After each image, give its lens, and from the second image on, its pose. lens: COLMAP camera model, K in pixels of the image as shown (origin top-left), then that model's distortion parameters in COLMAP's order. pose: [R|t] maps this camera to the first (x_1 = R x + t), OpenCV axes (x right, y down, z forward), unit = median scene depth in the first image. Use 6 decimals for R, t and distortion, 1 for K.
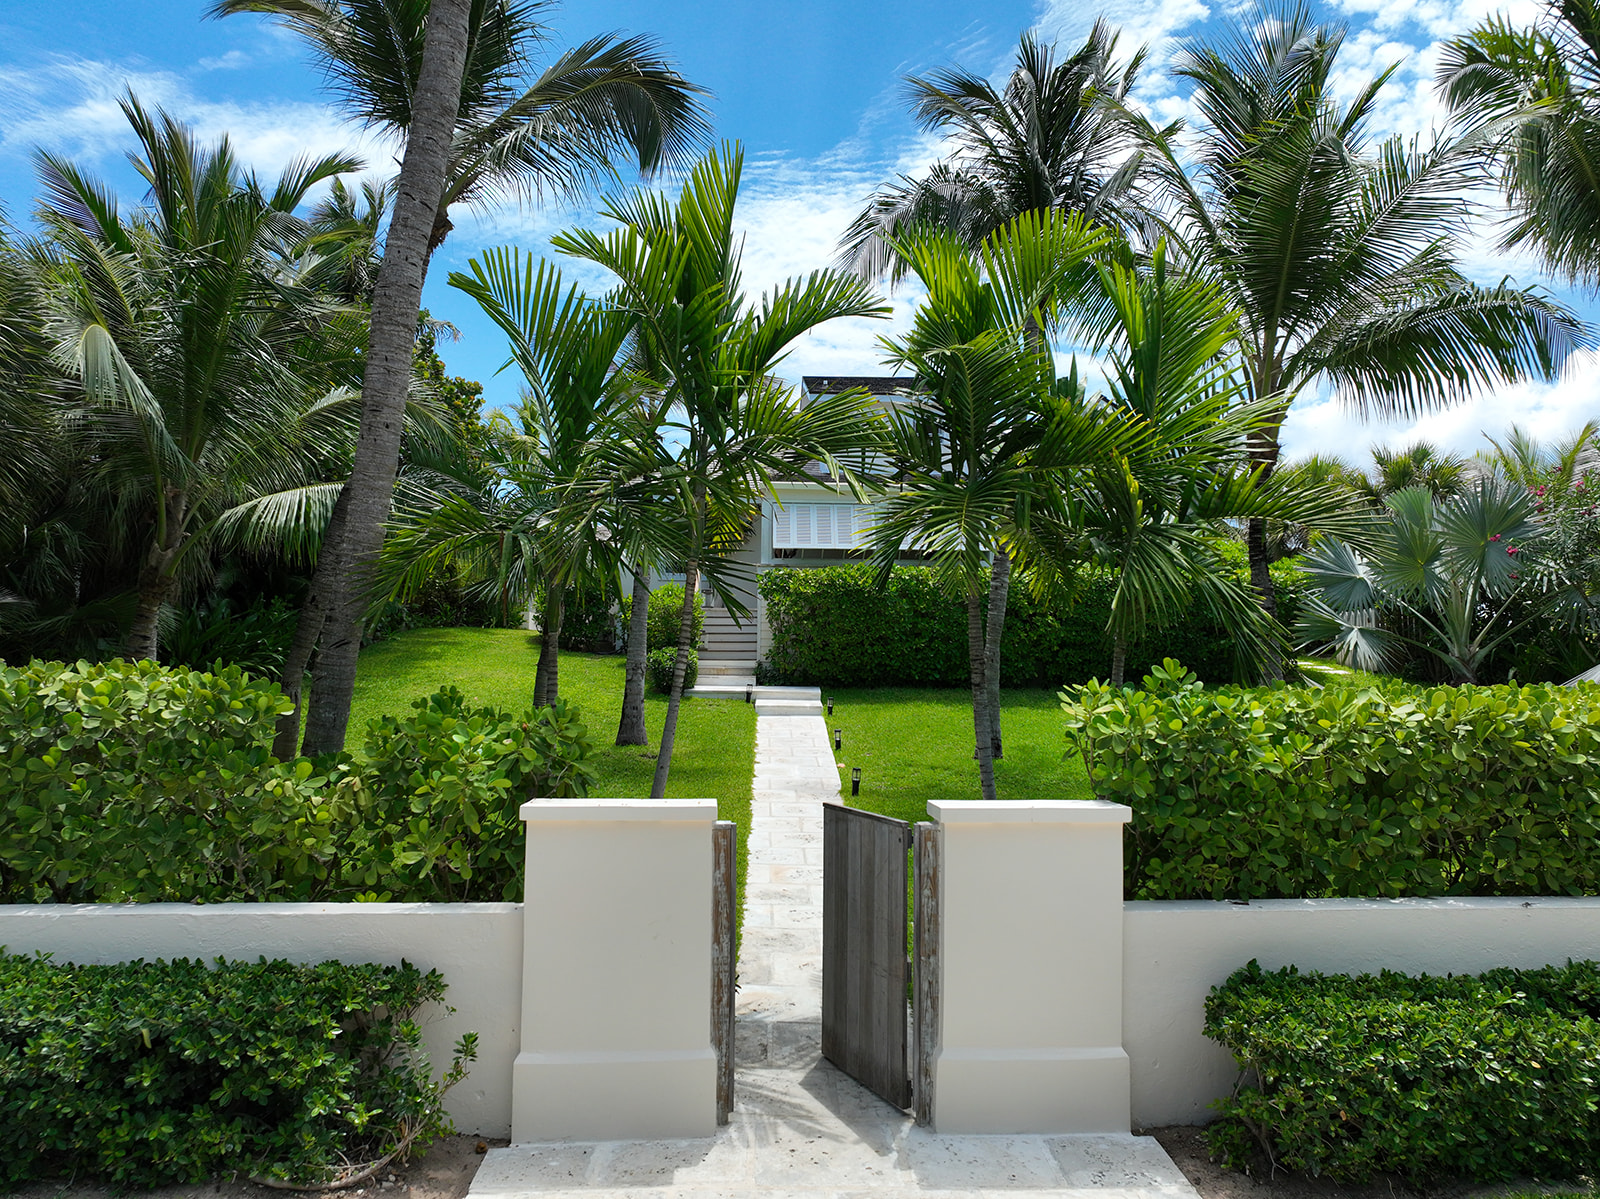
lens RADIAL K [[1145.1, 0, 786.2], [0, 1145.1, 596.0], [0, 0, 1]] dist [0.003824, 0.003394]
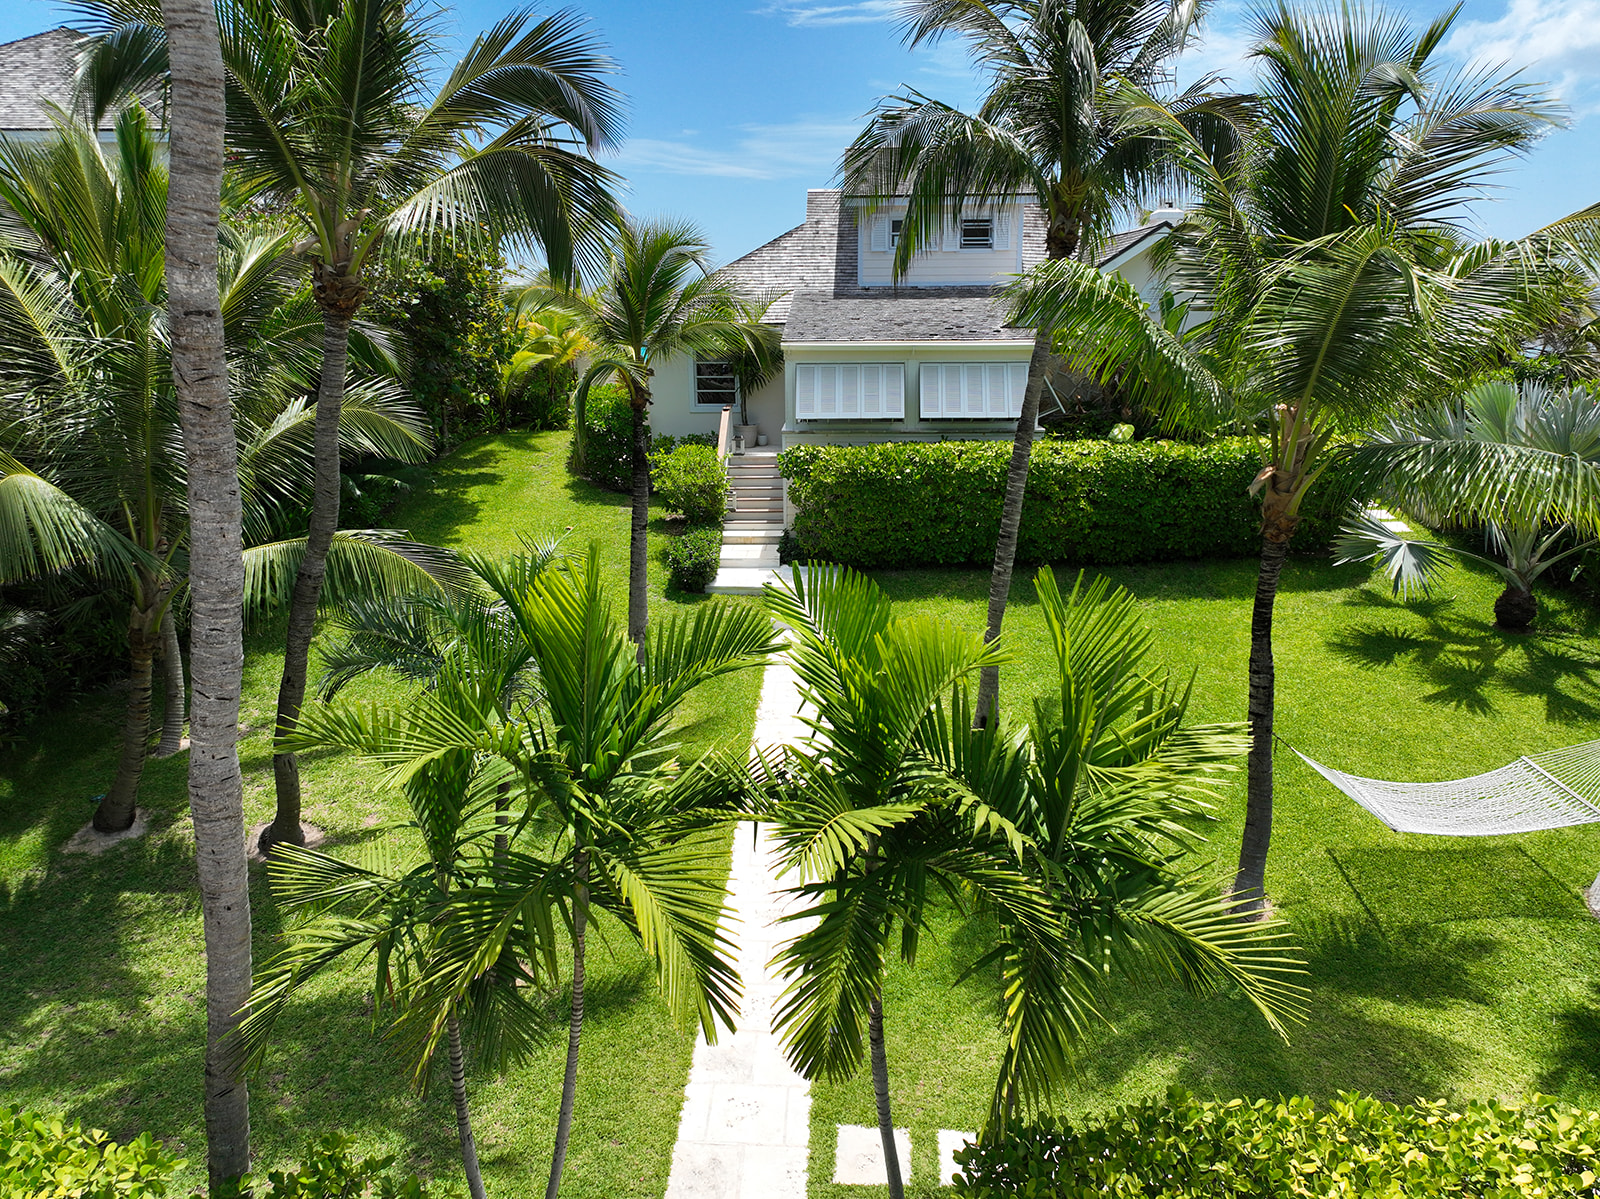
lens RADIAL K [[1112.7, 0, 790.7], [0, 1112.7, 596.4], [0, 0, 1]] dist [0.008143, 0.001916]
pose [[0.996641, 0.001782, -0.081877, 0.065448], [0.025822, 0.941926, 0.334825, -0.231568], [0.077719, -0.335814, 0.938716, 0.082070]]
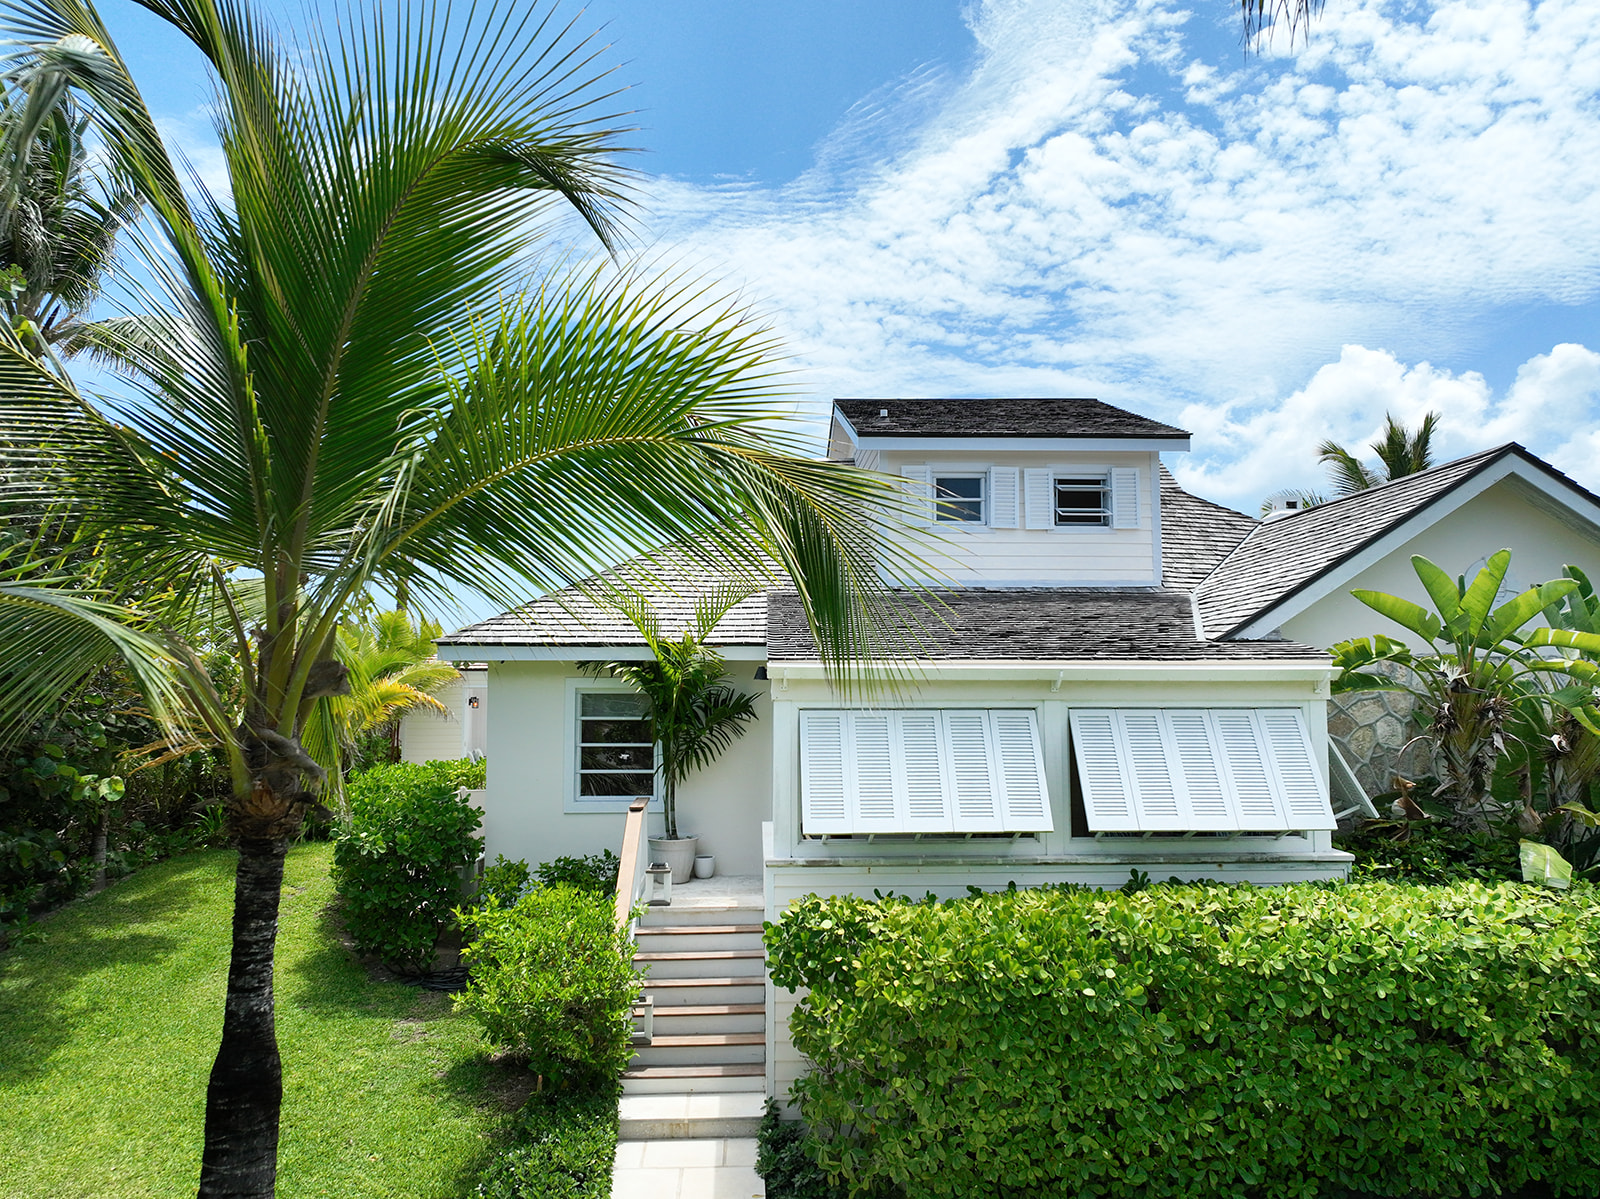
lens RADIAL K [[1112.7, 0, 790.7], [0, 1112.7, 596.4], [0, 0, 1]] dist [0.008143, 0.001916]
pose [[0.999883, -0.011348, 0.010211, -0.020914], [0.011342, 0.999935, 0.000622, -0.137620], [-0.010217, -0.000507, 0.999948, 0.652535]]
